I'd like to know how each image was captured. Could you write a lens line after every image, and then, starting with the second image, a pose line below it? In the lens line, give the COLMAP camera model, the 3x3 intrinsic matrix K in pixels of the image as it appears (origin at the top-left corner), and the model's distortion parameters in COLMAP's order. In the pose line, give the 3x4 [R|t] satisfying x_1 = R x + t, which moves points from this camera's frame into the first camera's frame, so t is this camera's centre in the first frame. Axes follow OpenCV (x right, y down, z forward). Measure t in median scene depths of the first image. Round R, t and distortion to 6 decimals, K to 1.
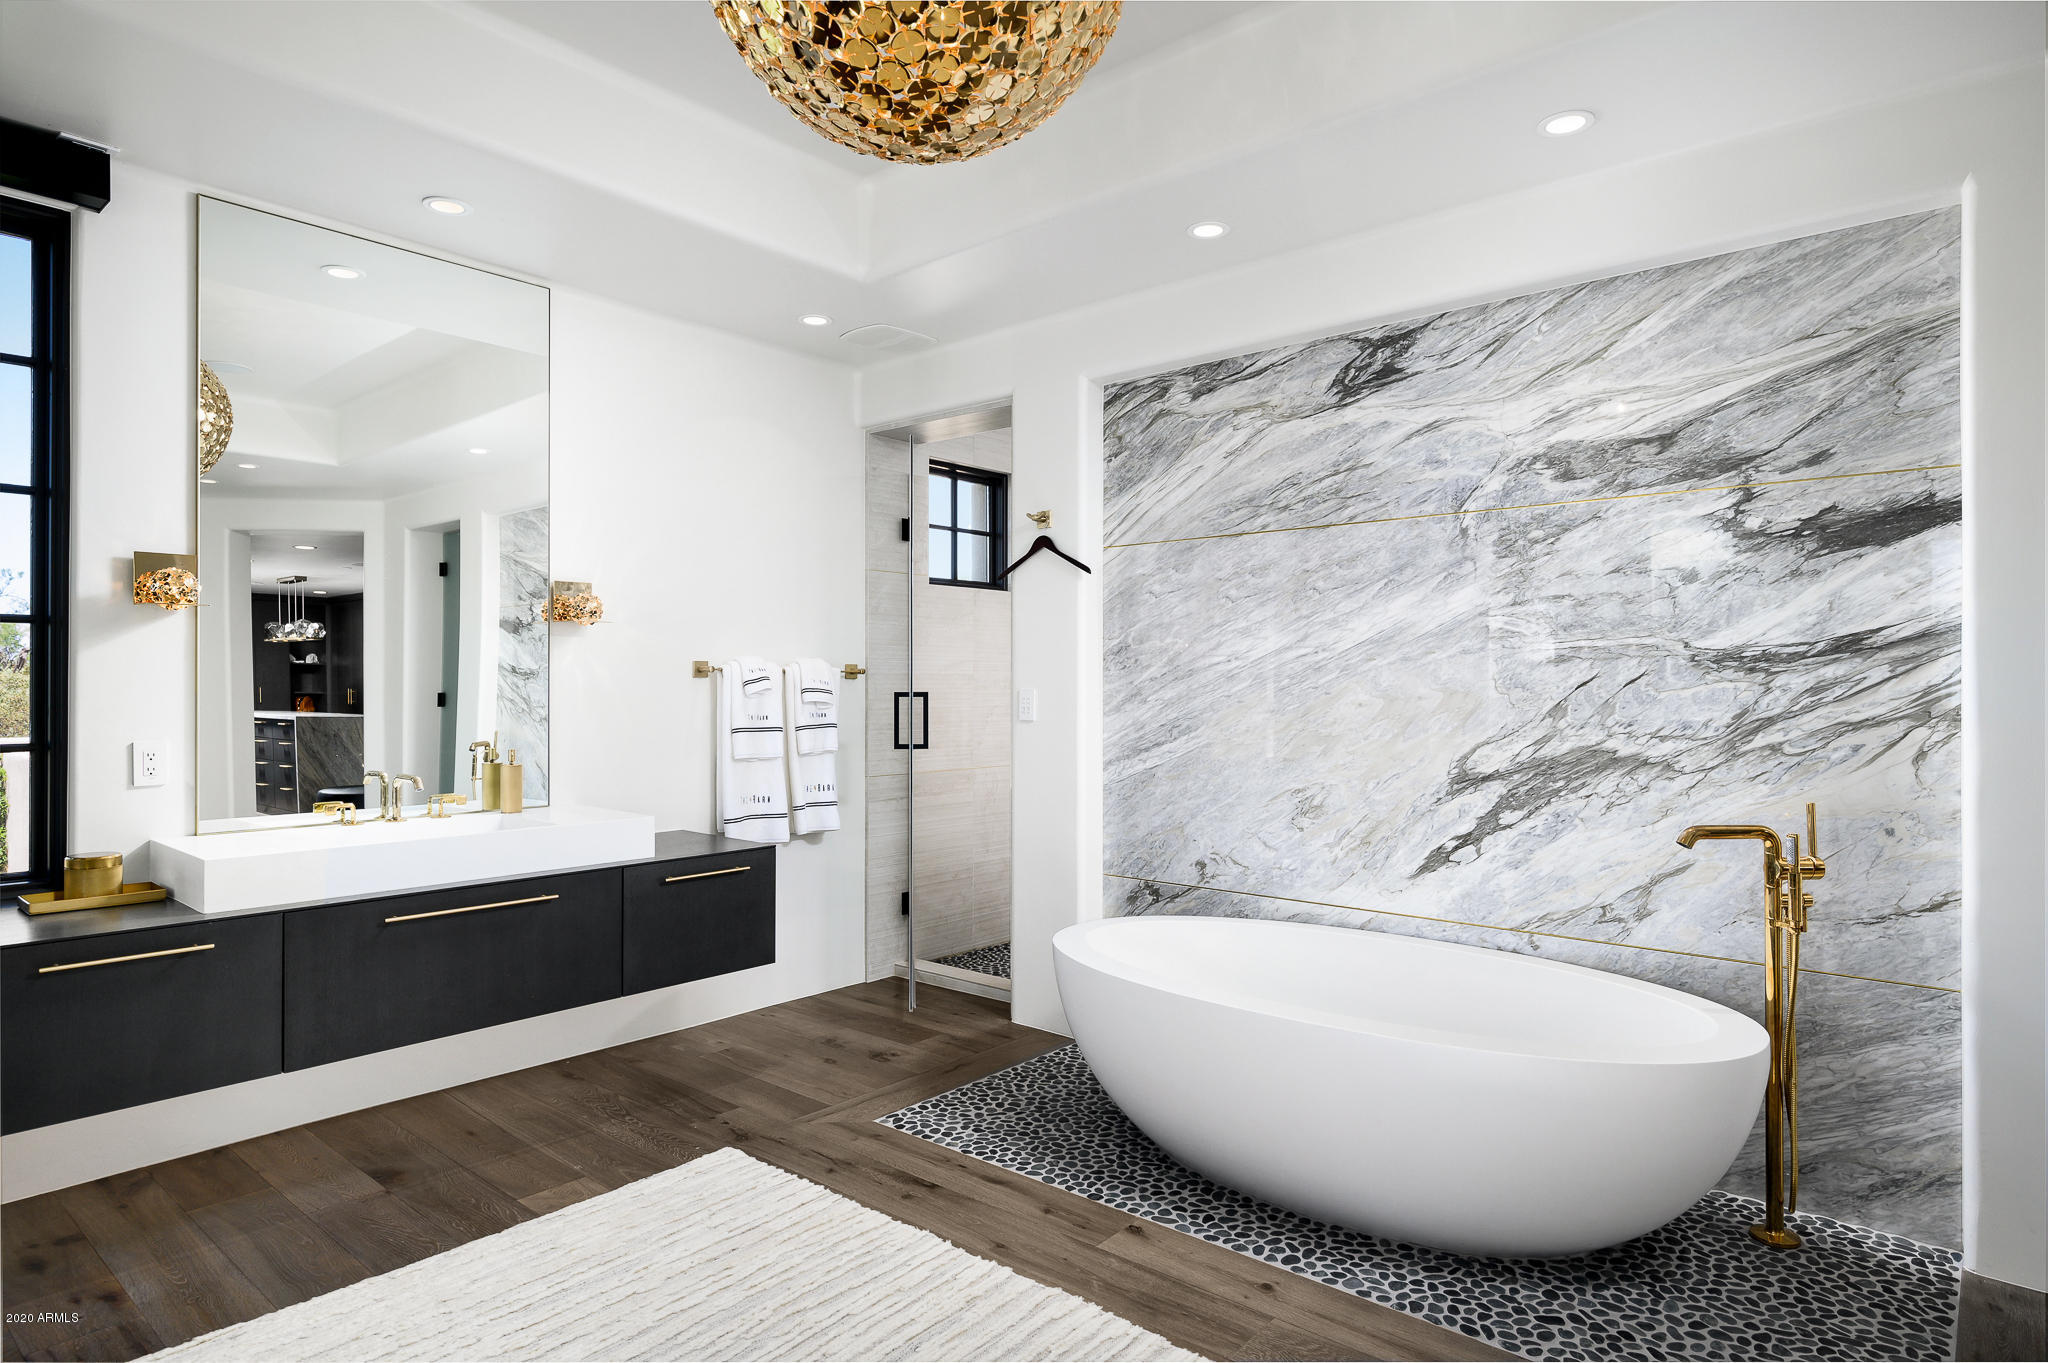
lens RADIAL K [[1145.4, 0, 1025.2], [0, 1145.4, 681.3], [0, 0, 1]] dist [0.001522, 0.000770]
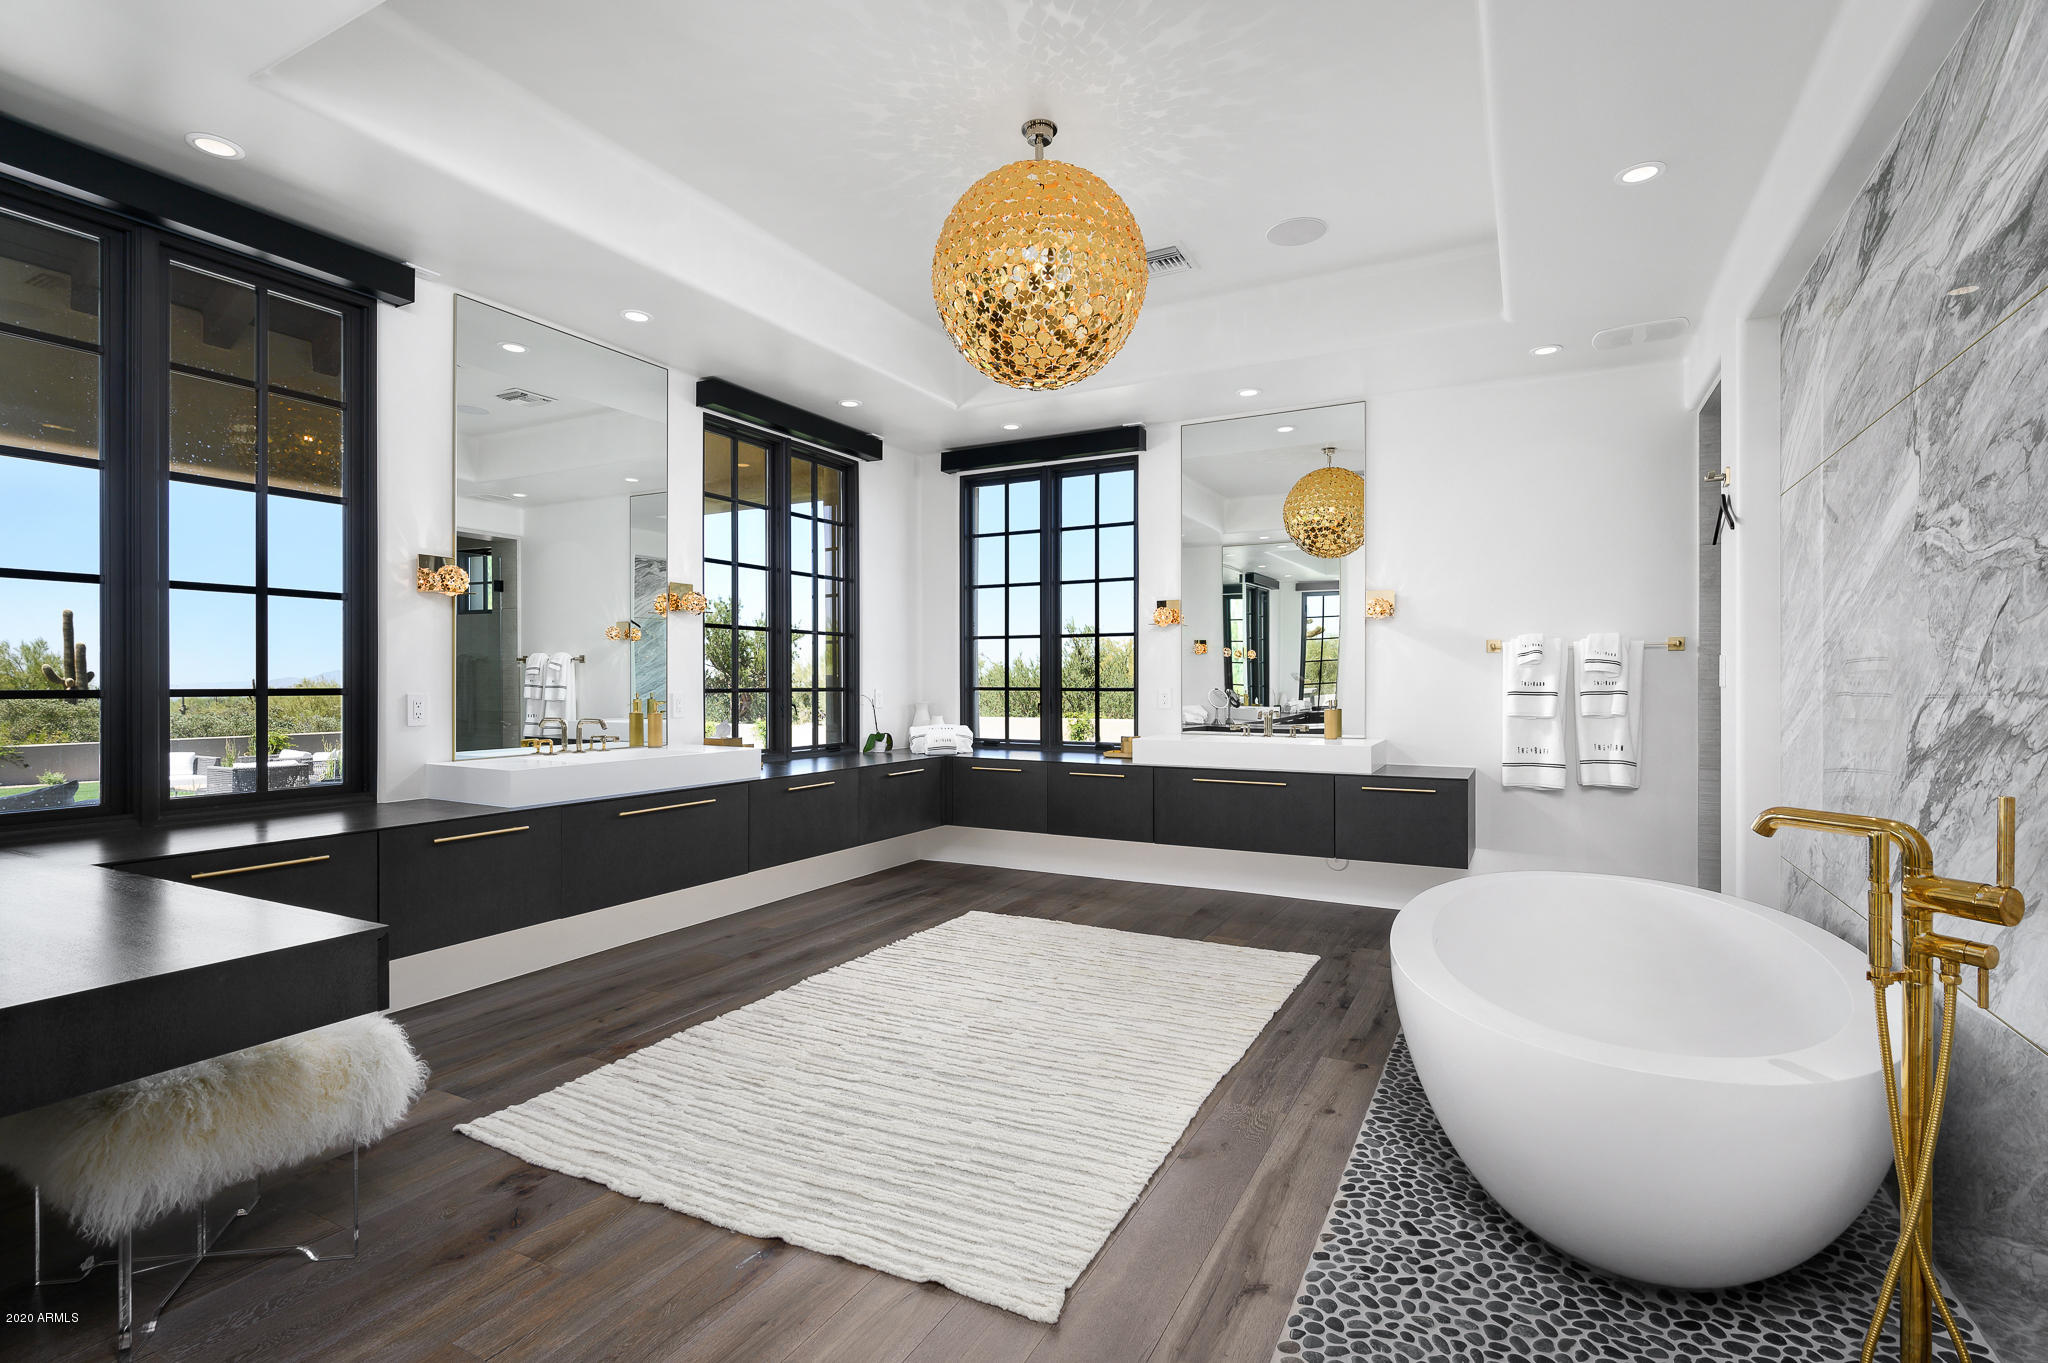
lens RADIAL K [[963.6, 0, 1032.4], [0, 963.6, 682.3], [0, 0, 1]] dist [0.001656, 0.000466]
pose [[0.225452, 0.002041, -0.974252, 1.025459], [0.000459, 0.999997, 0.002201, 0.044012], [0.974254, -0.000943, 0.225451, 0.382368]]
